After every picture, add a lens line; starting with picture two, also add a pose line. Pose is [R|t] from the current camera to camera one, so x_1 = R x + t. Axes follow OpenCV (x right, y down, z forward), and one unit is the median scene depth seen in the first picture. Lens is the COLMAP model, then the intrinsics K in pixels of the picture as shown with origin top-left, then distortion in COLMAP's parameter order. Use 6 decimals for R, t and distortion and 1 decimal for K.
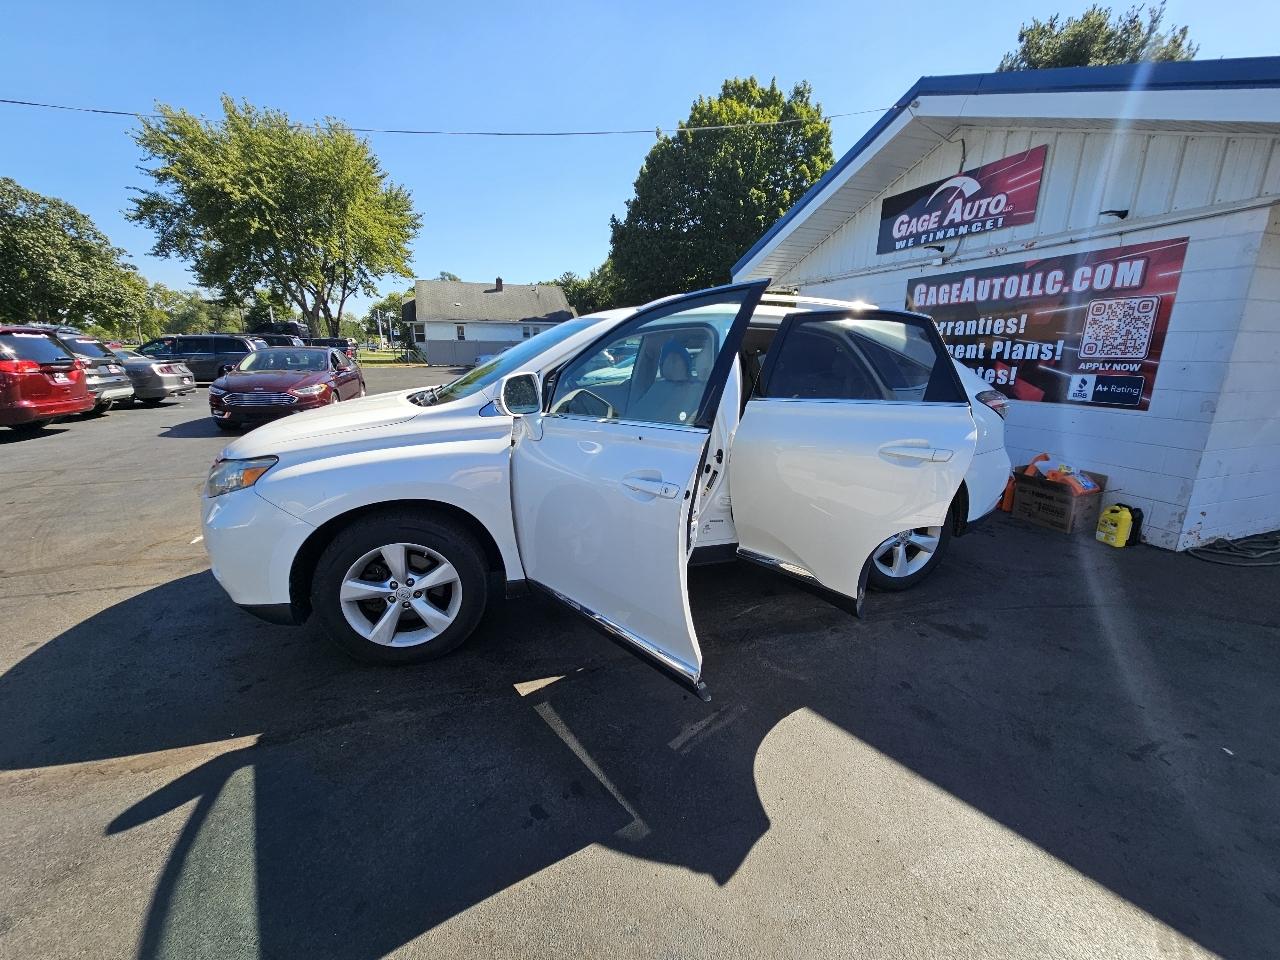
lens RADIAL K [[521.2, 0, 641.7], [0, 521.2, 475.9], [0, 0, 1]] dist [-0.001013, -0.000416]
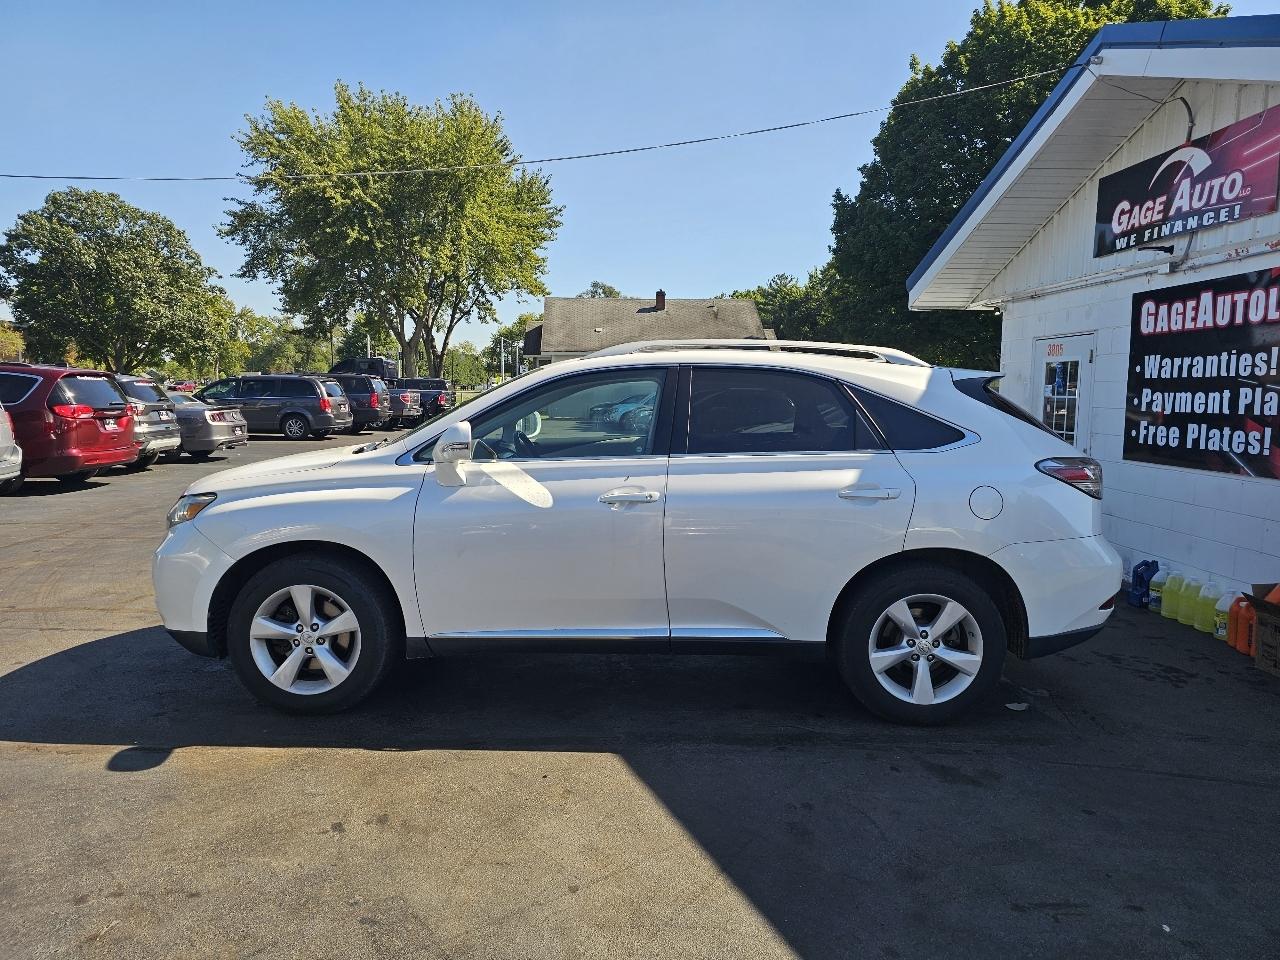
lens RADIAL K [[855.7, 0, 630.7], [0, 855.7, 459.3], [0, 0, 1]] dist [0.063227, -0.066198]
pose [[0.953121, 0.025916, -0.301476, 0.250178], [-0.074138, 0.985958, -0.149633, 0.035778], [0.293365, 0.164969, 0.941659, -0.173984]]
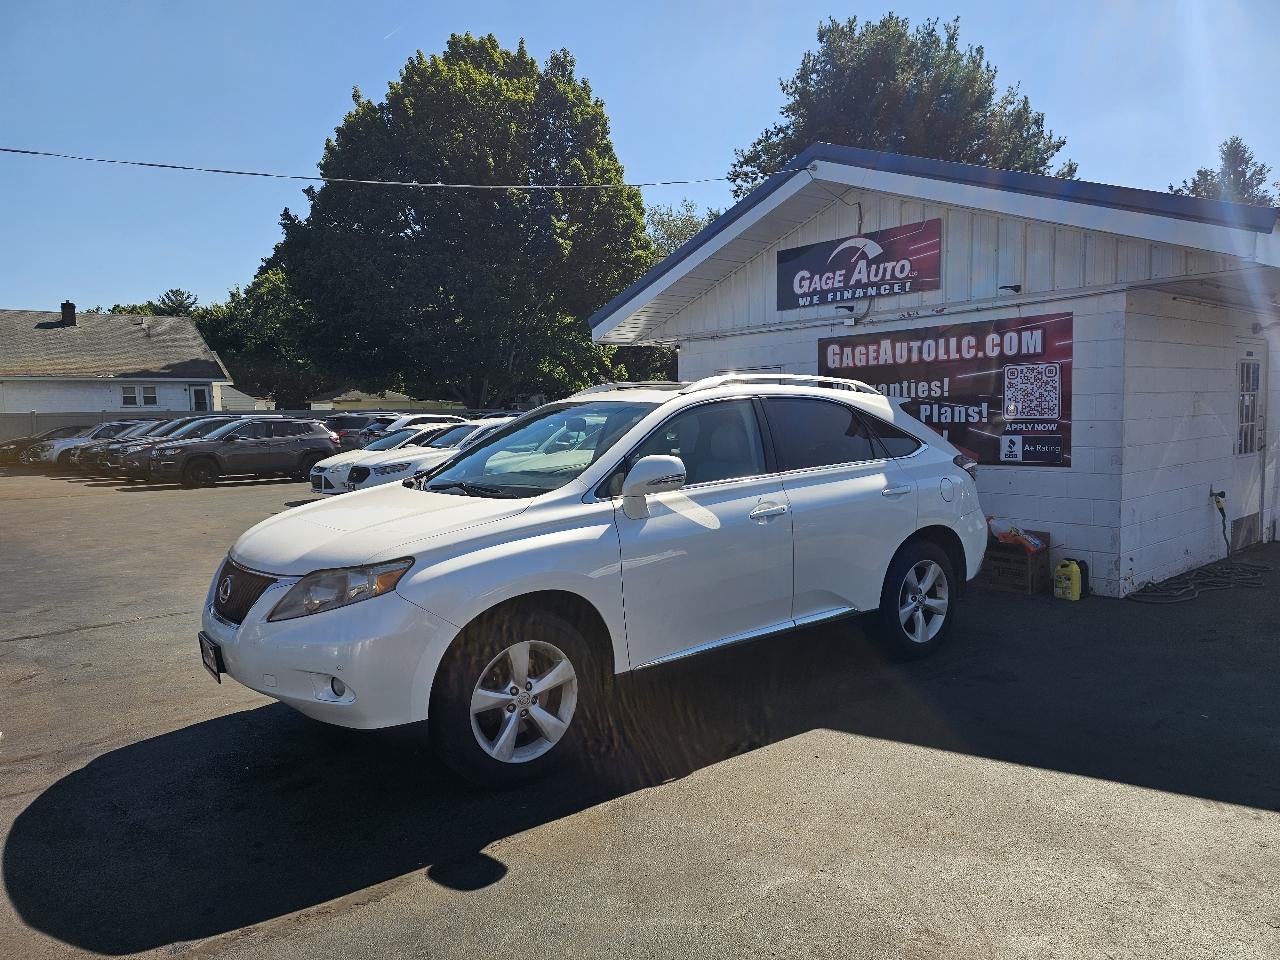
lens RADIAL K [[855.7, 0, 630.7], [0, 855.7, 459.3], [0, 0, 1]] dist [0.063227, -0.066198]
pose [[0.937452, -0.049010, 0.344647, -0.313559], [0.111477, 0.980168, -0.163839, 0.031692], [-0.329782, 0.192011, 0.924324, -0.220493]]
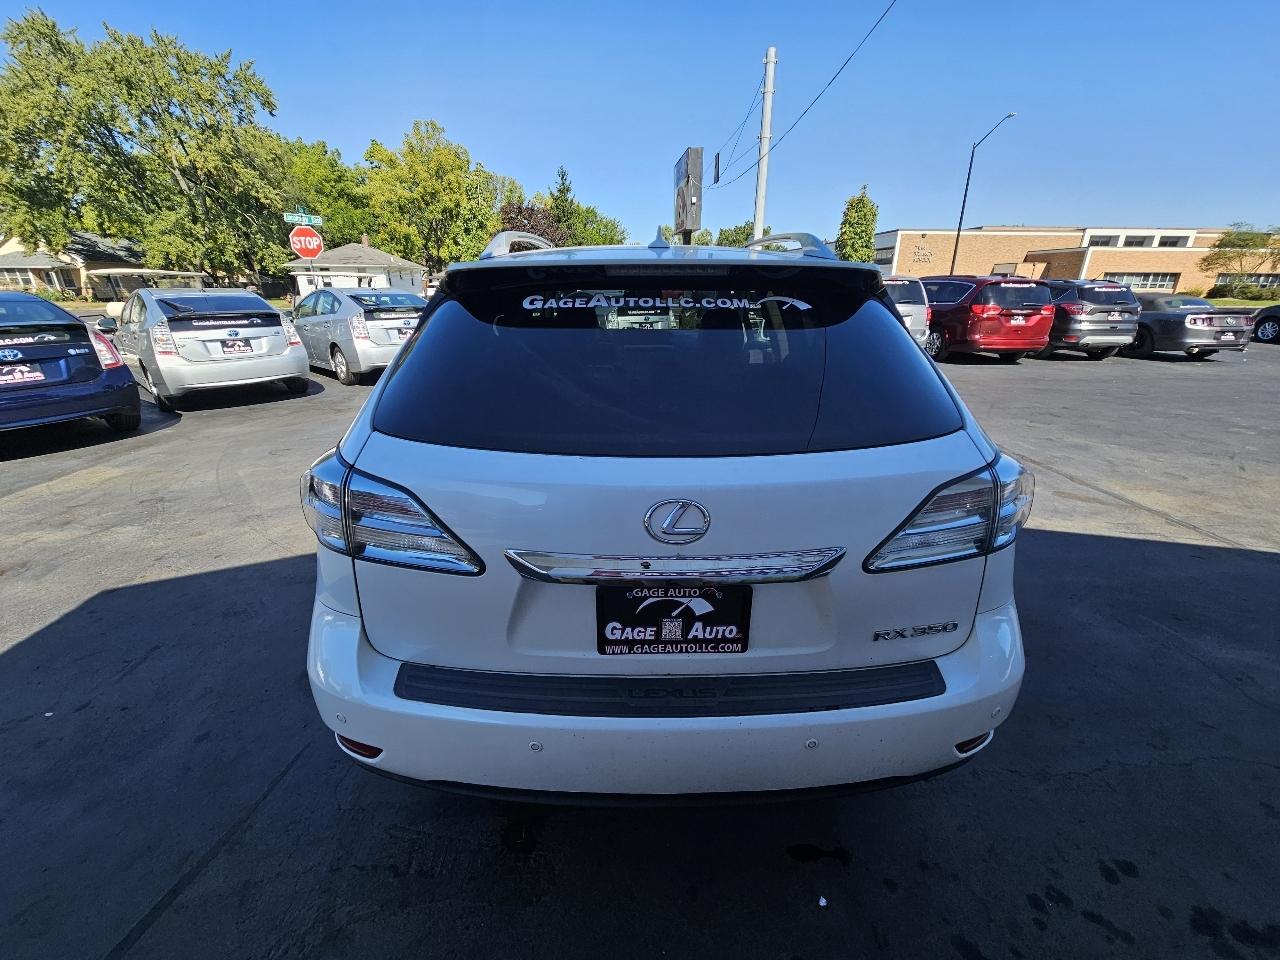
lens RADIAL K [[519.2, 0, 641.9], [0, 519.2, 482.3], [0, 0, 1]] dist [0.001653, -0.001601]
pose [[-0.267093, 0.332544, -0.904475, 0.529732], [-0.233844, 0.888155, 0.395598, -0.182615], [0.934868, 0.317167, -0.159457, 0.700190]]
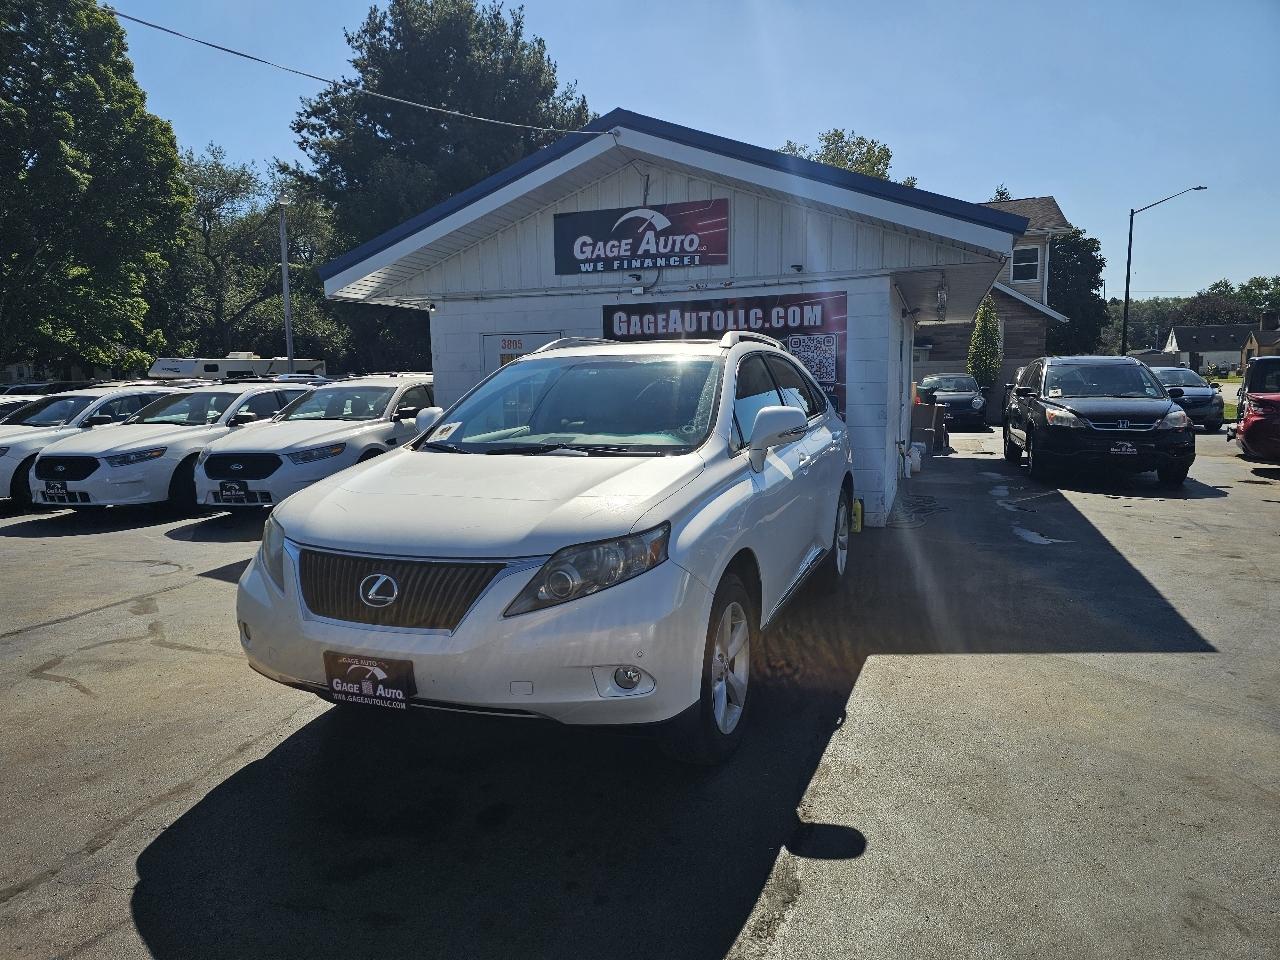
lens RADIAL K [[850.1, 0, 629.8], [0, 850.1, 470.9], [0, 0, 1]] dist [0.068500, -0.064643]
pose [[0.634681, -0.105423, 0.765549, -0.643107], [0.206629, 0.977732, -0.036664, -0.029430], [-0.744637, 0.181454, 0.642332, 0.059136]]
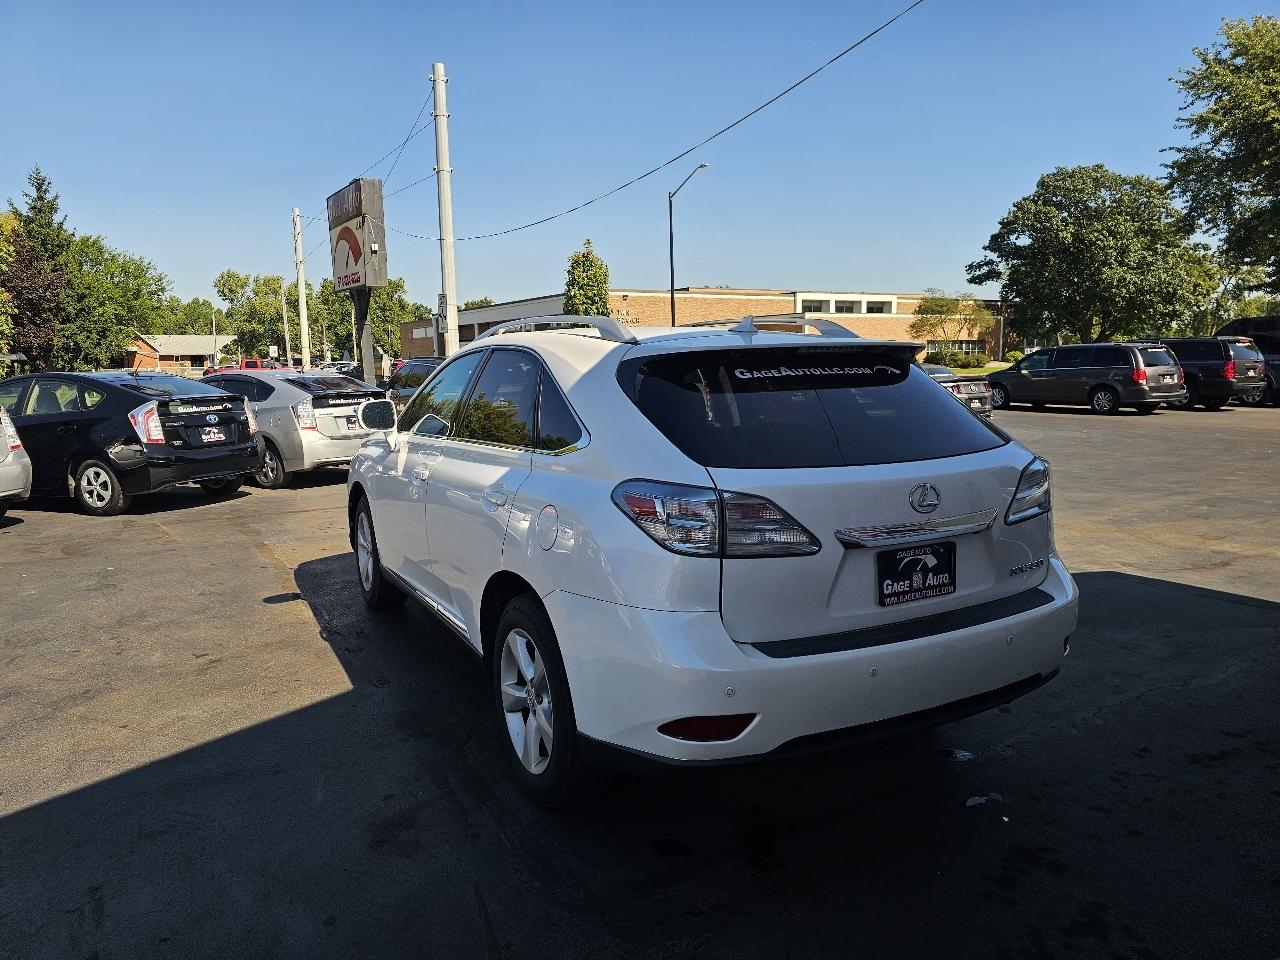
lens RADIAL K [[850.1, 0, 629.8], [0, 850.1, 470.9], [0, 0, 1]] dist [0.068500, -0.064643]
pose [[0.204363, 0.114273, -0.972202, 0.770302], [-0.217099, 0.973721, 0.068816, -0.120460], [0.954517, 0.197001, 0.223801, 0.447012]]
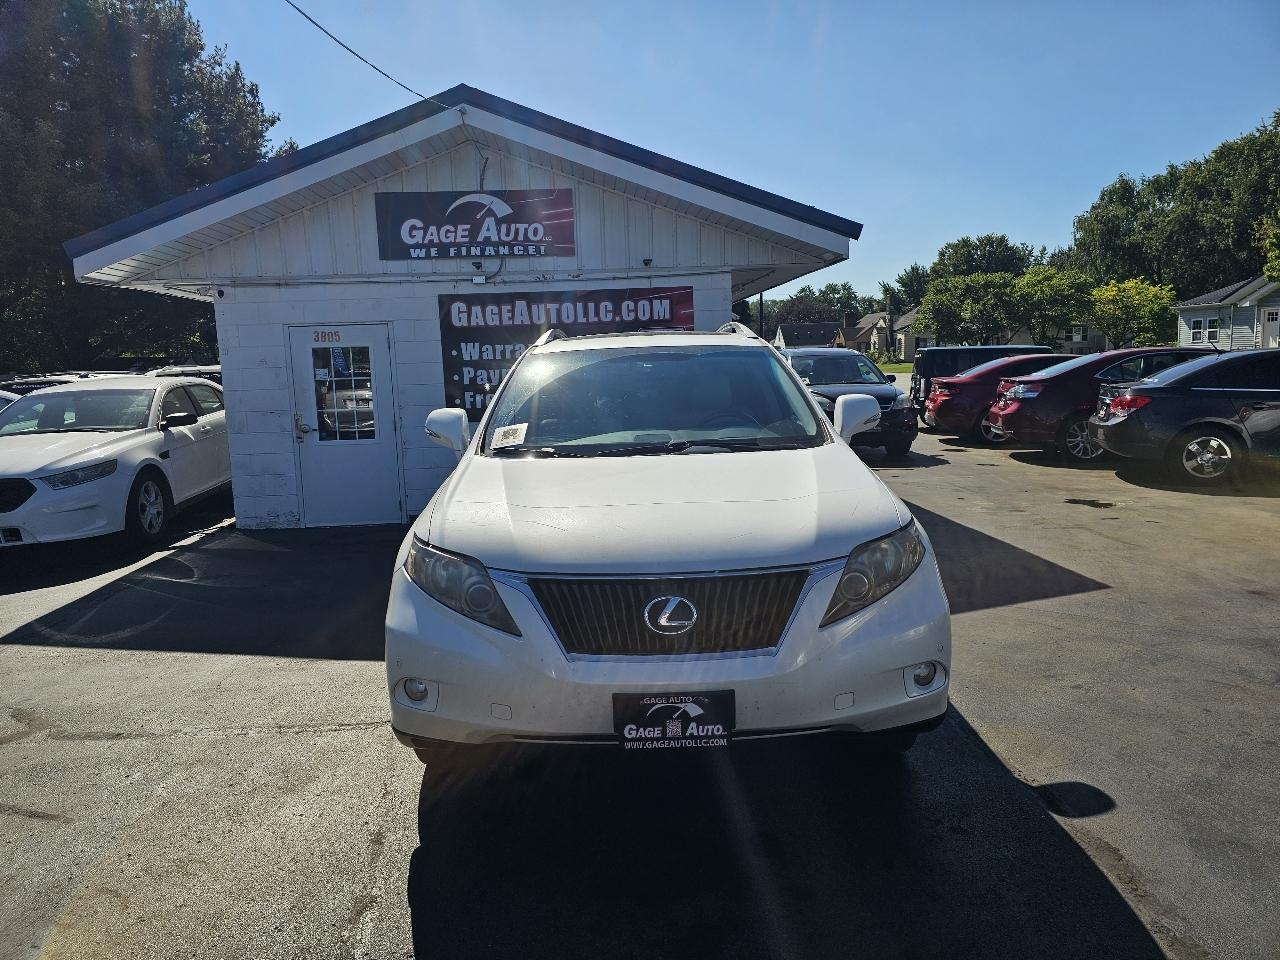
lens RADIAL K [[855.7, 0, 630.7], [0, 855.7, 459.3], [0, 0, 1]] dist [0.063227, -0.066198]
pose [[0.288564, -0.126098, 0.949121, -0.764262], [0.262615, 0.963696, 0.048191, -0.108286], [-0.920741, 0.235347, 0.311204, 0.349486]]
